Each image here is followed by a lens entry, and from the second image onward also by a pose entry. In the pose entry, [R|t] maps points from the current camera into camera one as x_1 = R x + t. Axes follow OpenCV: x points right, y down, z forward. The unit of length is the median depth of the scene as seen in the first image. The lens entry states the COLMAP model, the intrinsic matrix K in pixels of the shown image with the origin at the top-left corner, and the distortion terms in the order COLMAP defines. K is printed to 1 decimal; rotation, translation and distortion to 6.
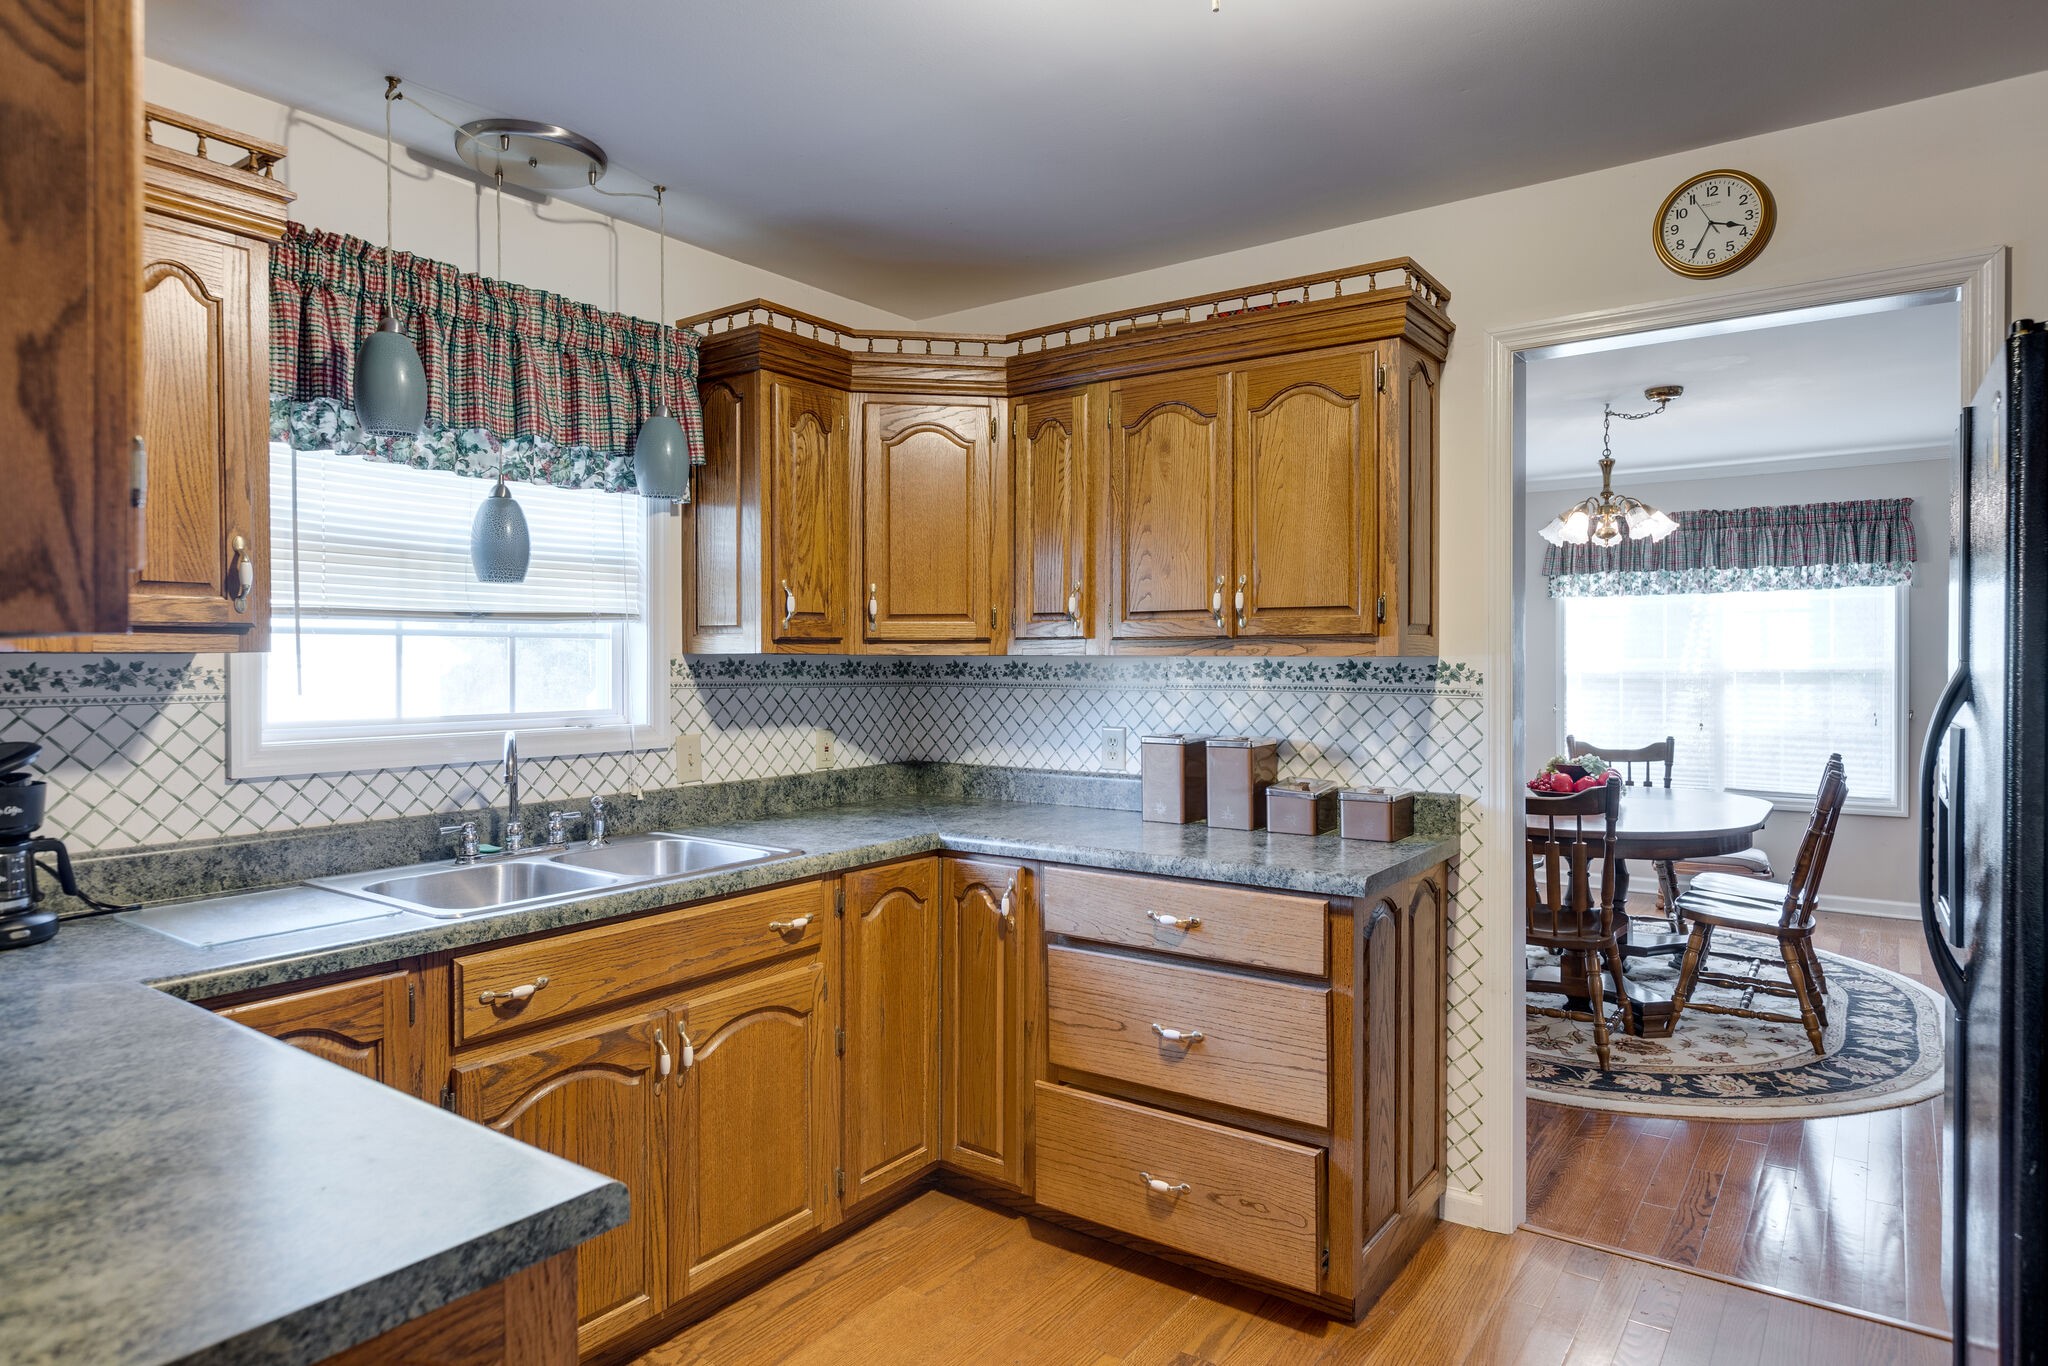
lens RADIAL K [[1189.7, 0, 1024.0], [0, 1189.7, 683.0], [0, 0, 1]] dist [-0.002463, 0.000500]
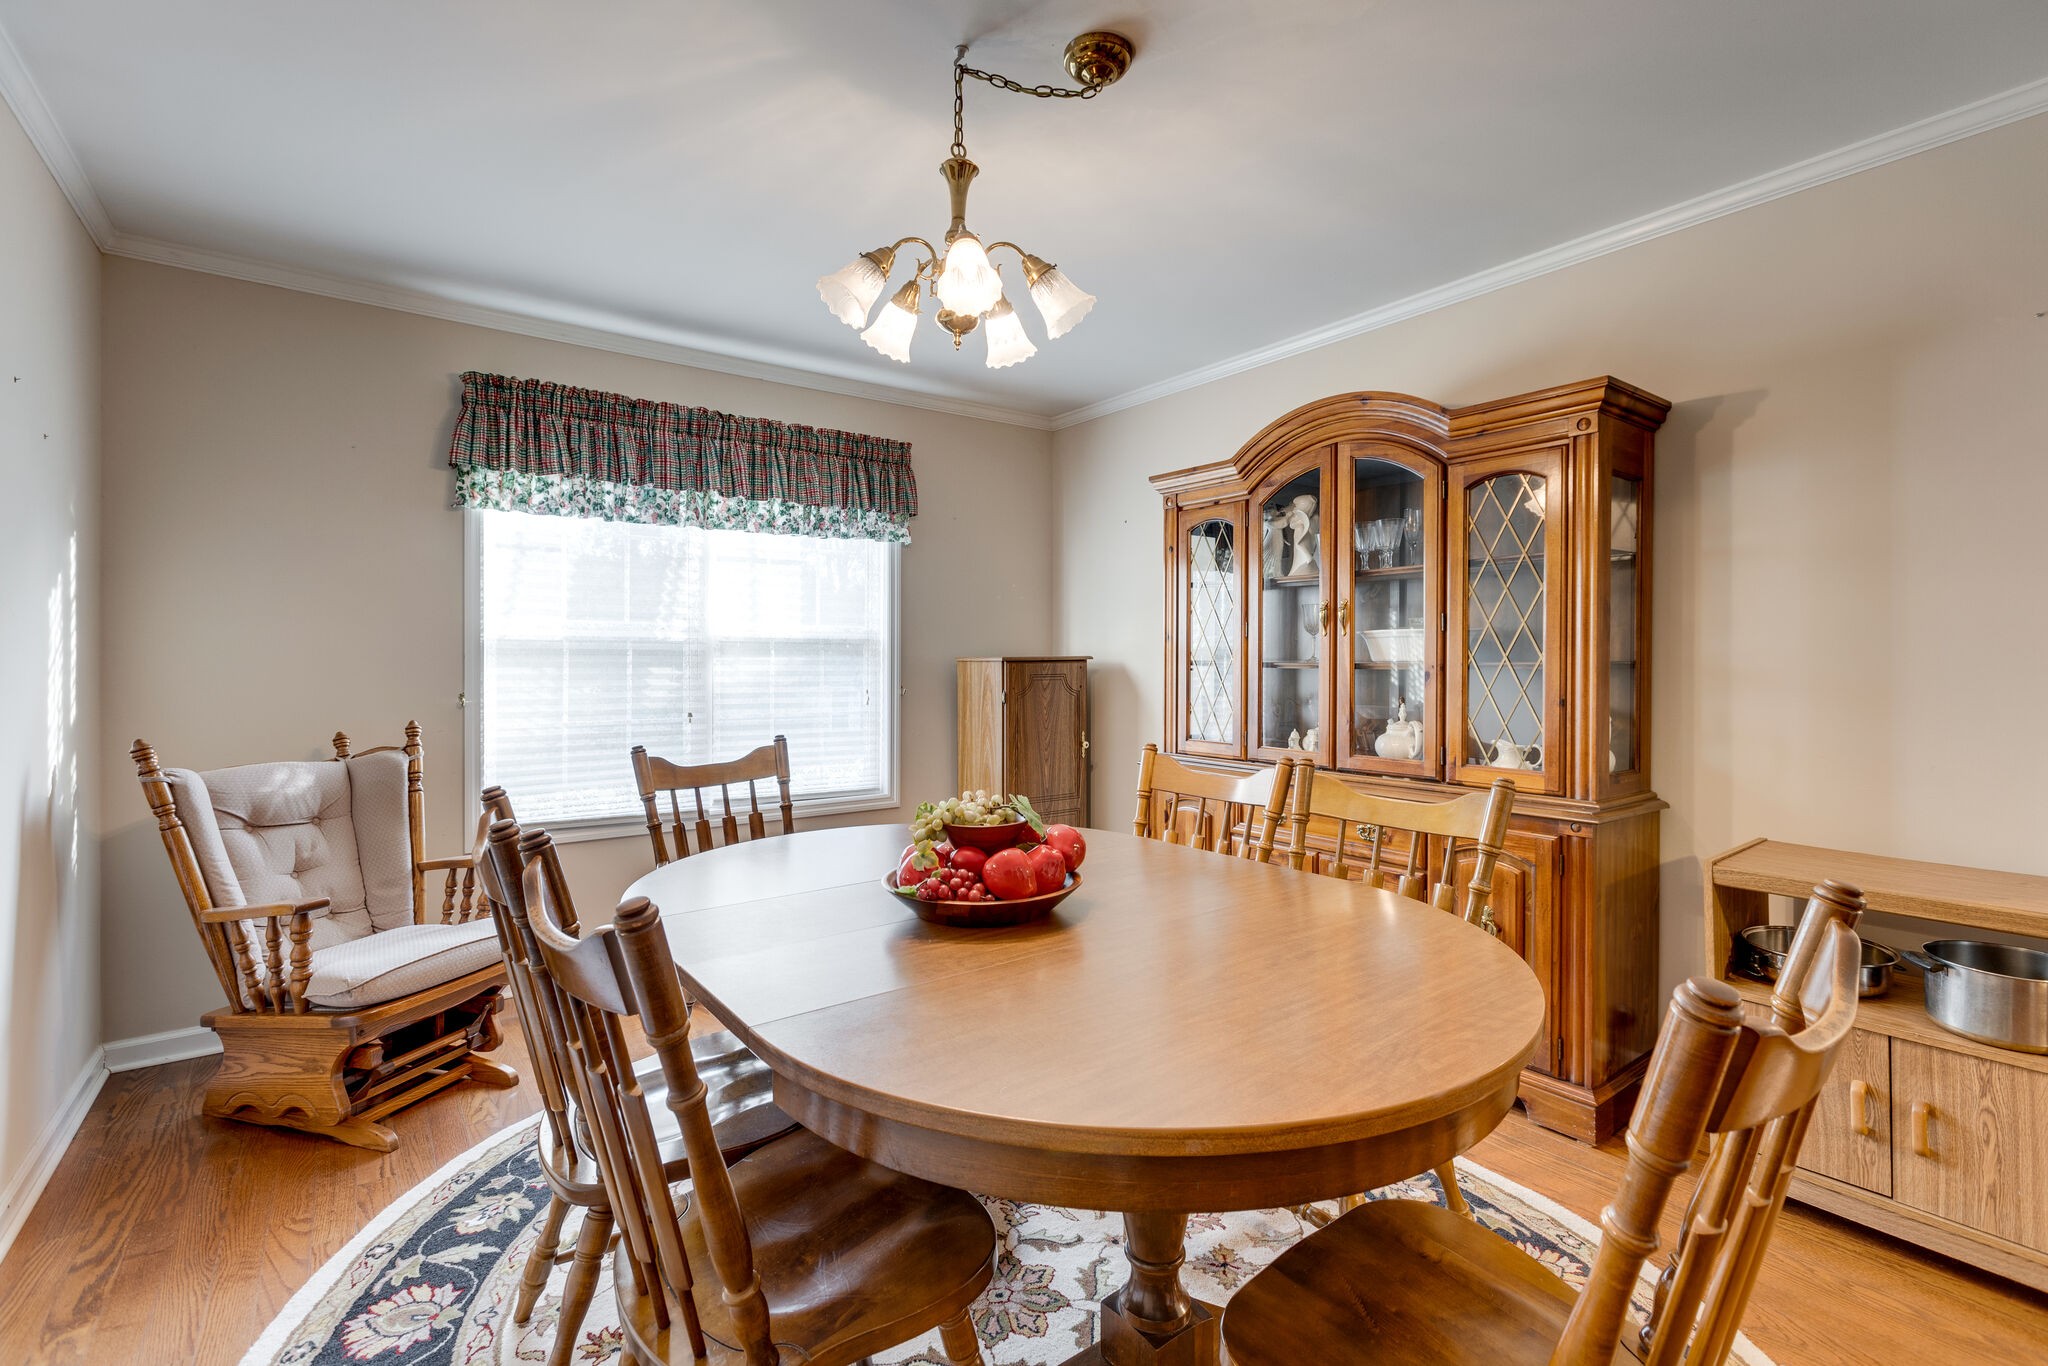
lens RADIAL K [[918.9, 0, 1029.9], [0, 918.9, 665.7], [0, 0, 1]] dist [0.001521, 0.000420]
pose [[0.307484, 0.000929, 0.951553, 0.117617], [0.014856, 0.999873, -0.005777, 0.013173], [-0.951437, 0.015912, 0.307431, 0.673321]]
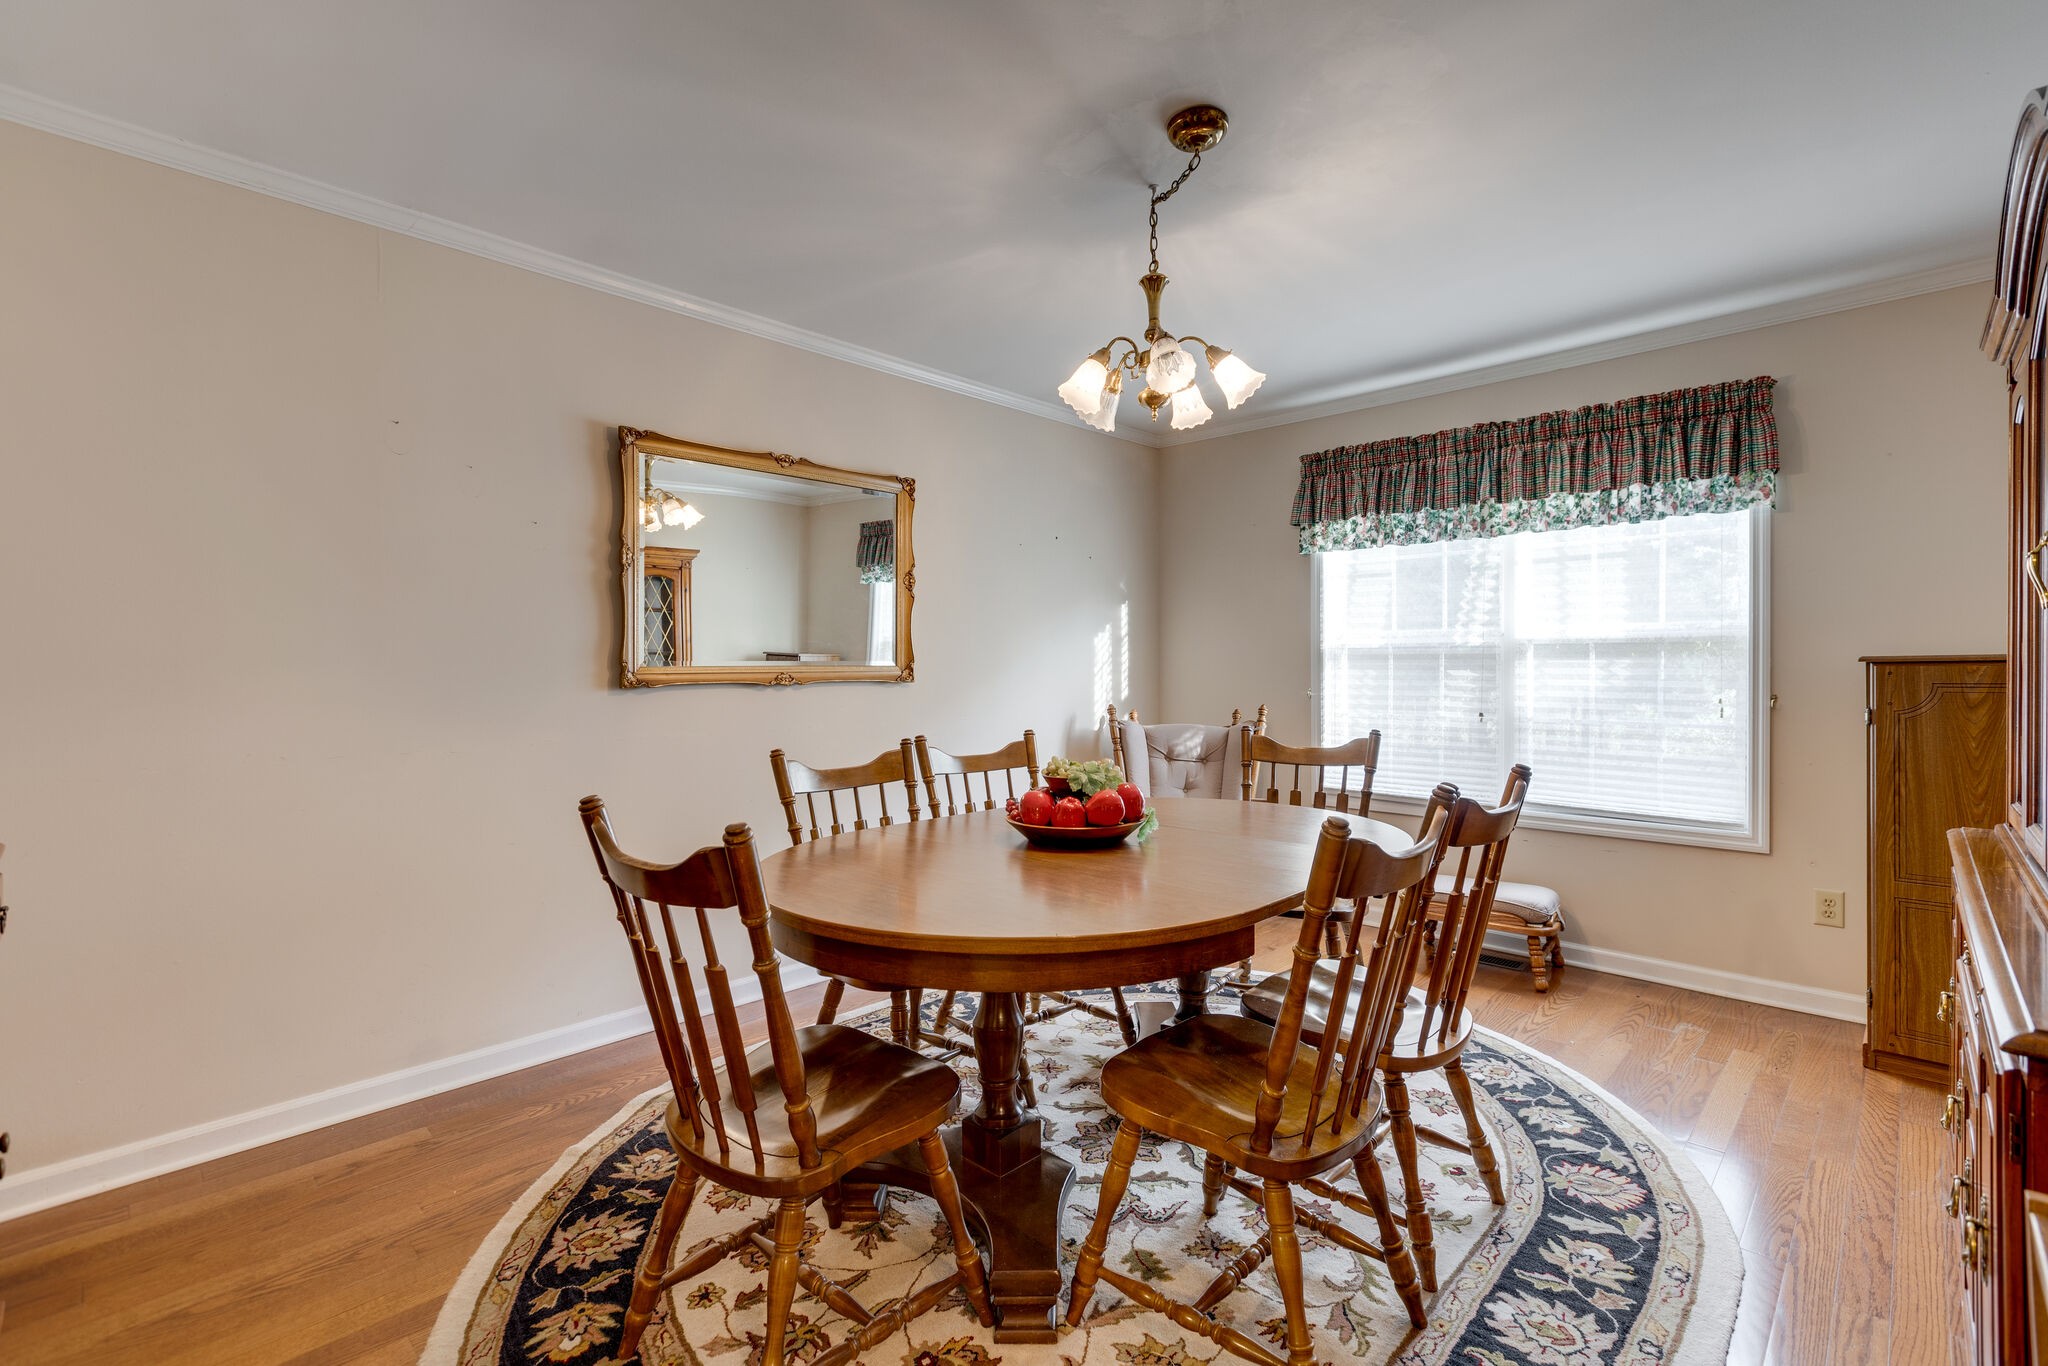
lens RADIAL K [[902.0, 0, 1016.2], [0, 902.0, 681.0], [0, 0, 1]] dist [-0.001243, -0.000319]
pose [[0.988399, 0.005807, -0.151768, 0.385256], [-0.005836, 0.999983, 0.000256, 0.016714], [0.151767, 0.000632, 0.988416, 0.414422]]
